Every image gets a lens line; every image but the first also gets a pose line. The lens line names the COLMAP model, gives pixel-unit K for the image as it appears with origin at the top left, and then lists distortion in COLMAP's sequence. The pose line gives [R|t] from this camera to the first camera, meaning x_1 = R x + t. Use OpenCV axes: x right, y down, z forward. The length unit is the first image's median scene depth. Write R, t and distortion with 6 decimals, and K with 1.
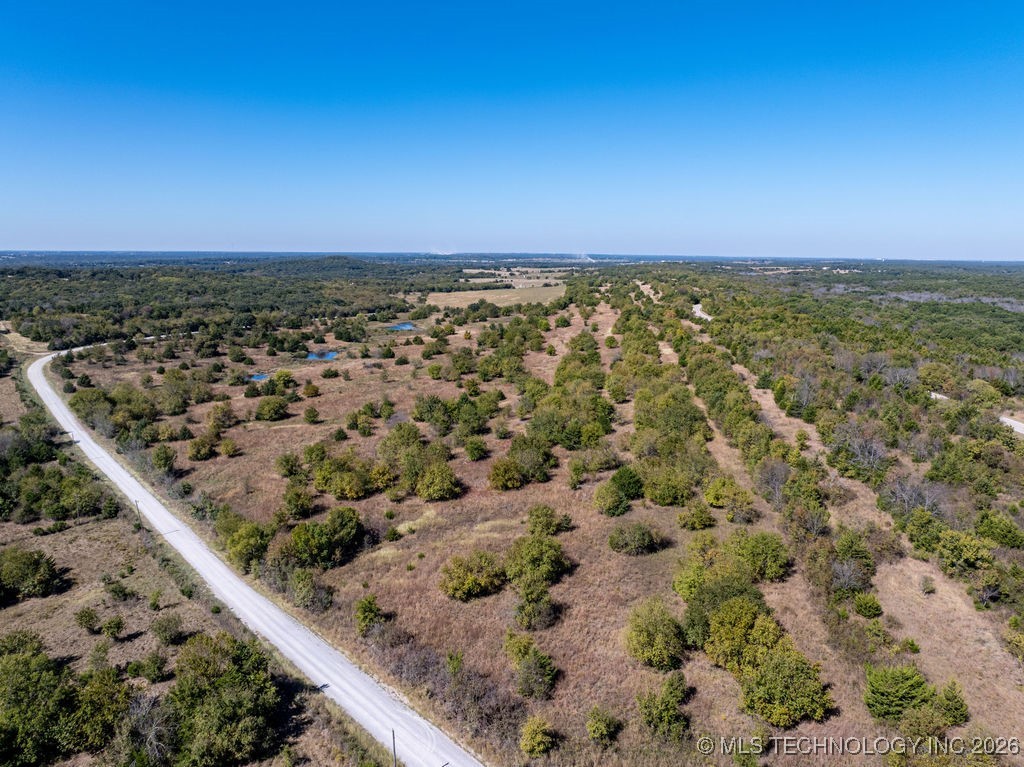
lens RADIAL K [[726.5, 0, 515.6], [0, 726.5, 381.5], [0, 0, 1]] dist [-0.048976, 0.015719]
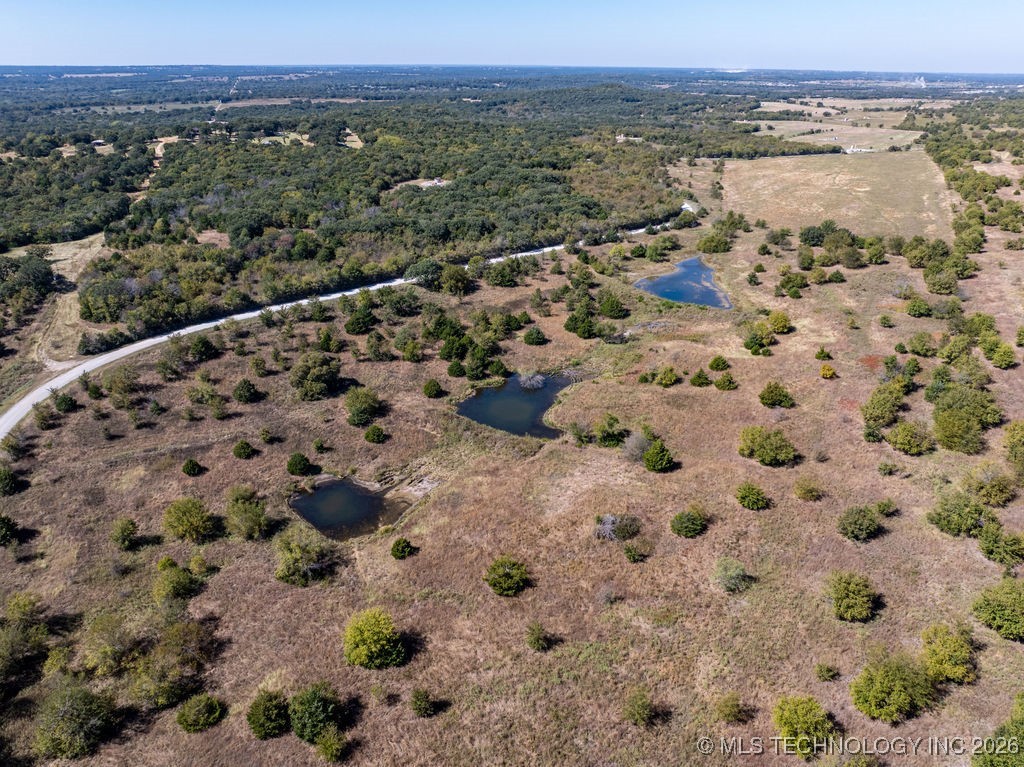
lens RADIAL K [[726.5, 0, 515.6], [0, 726.5, 378.9], [0, 0, 1]] dist [-0.048976, 0.015719]
pose [[0.934077, 0.137530, -0.329524, -0.118232], [-0.057156, 0.968538, 0.242213, -0.187577], [0.352469, -0.207411, 0.912549, 0.578530]]
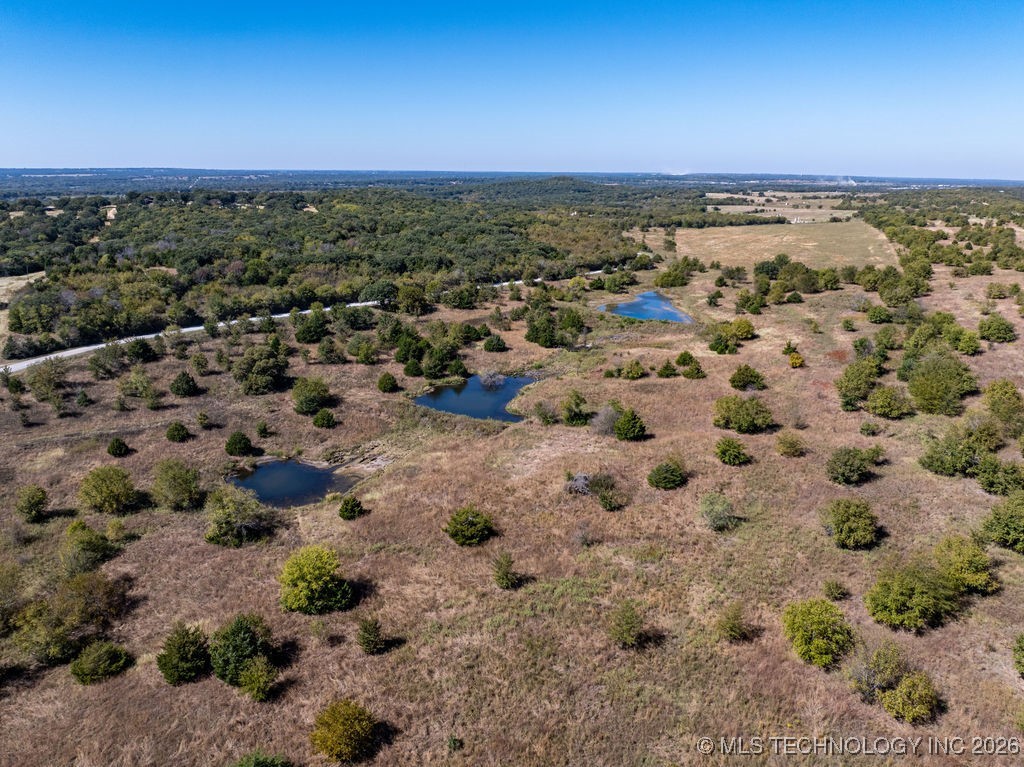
lens RADIAL K [[726.5, 0, 516.5], [0, 726.5, 379.0], [0, 0, 1]] dist [-0.048976, 0.015719]
pose [[0.953975, 0.079659, -0.289112, -0.120265], [-0.049761, 0.992758, 0.109341, -0.107612], [0.295728, -0.089922, 0.951030, 0.592358]]
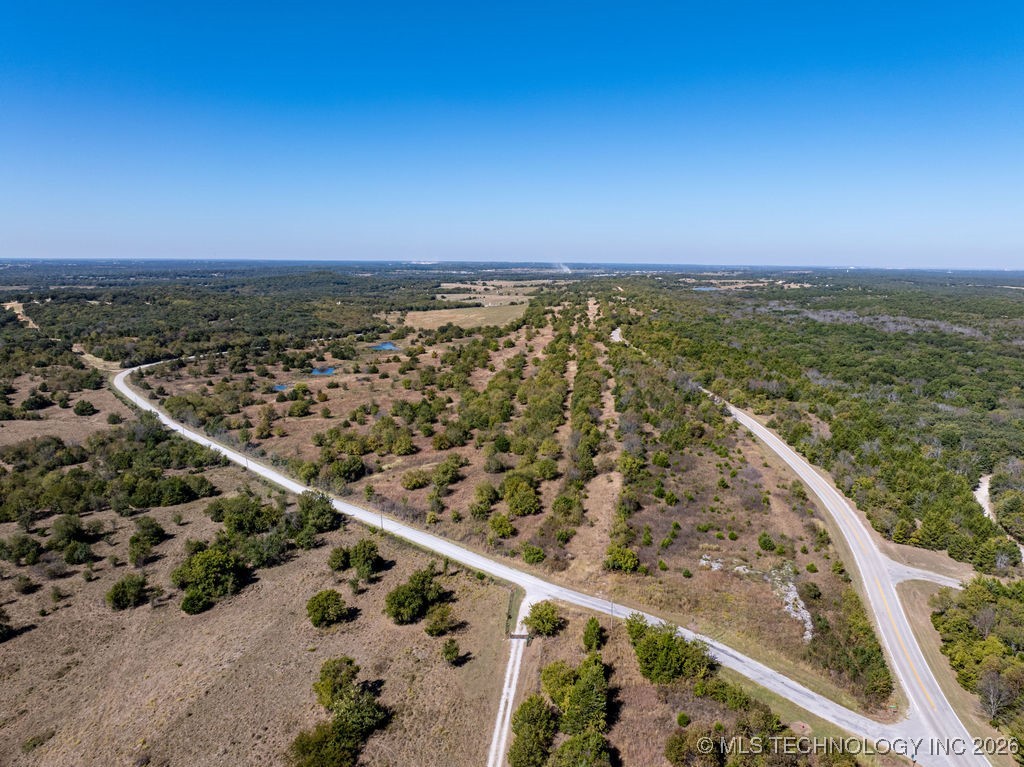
lens RADIAL K [[726.5, 0, 511.7], [0, 726.5, 387.7], [0, 0, 1]] dist [-0.048976, 0.015719]
pose [[0.999819, -0.003391, 0.018697, 0.057551], [0.003407, 0.999994, -0.000827, -0.003006], [-0.018694, 0.000890, 0.999825, -0.366598]]
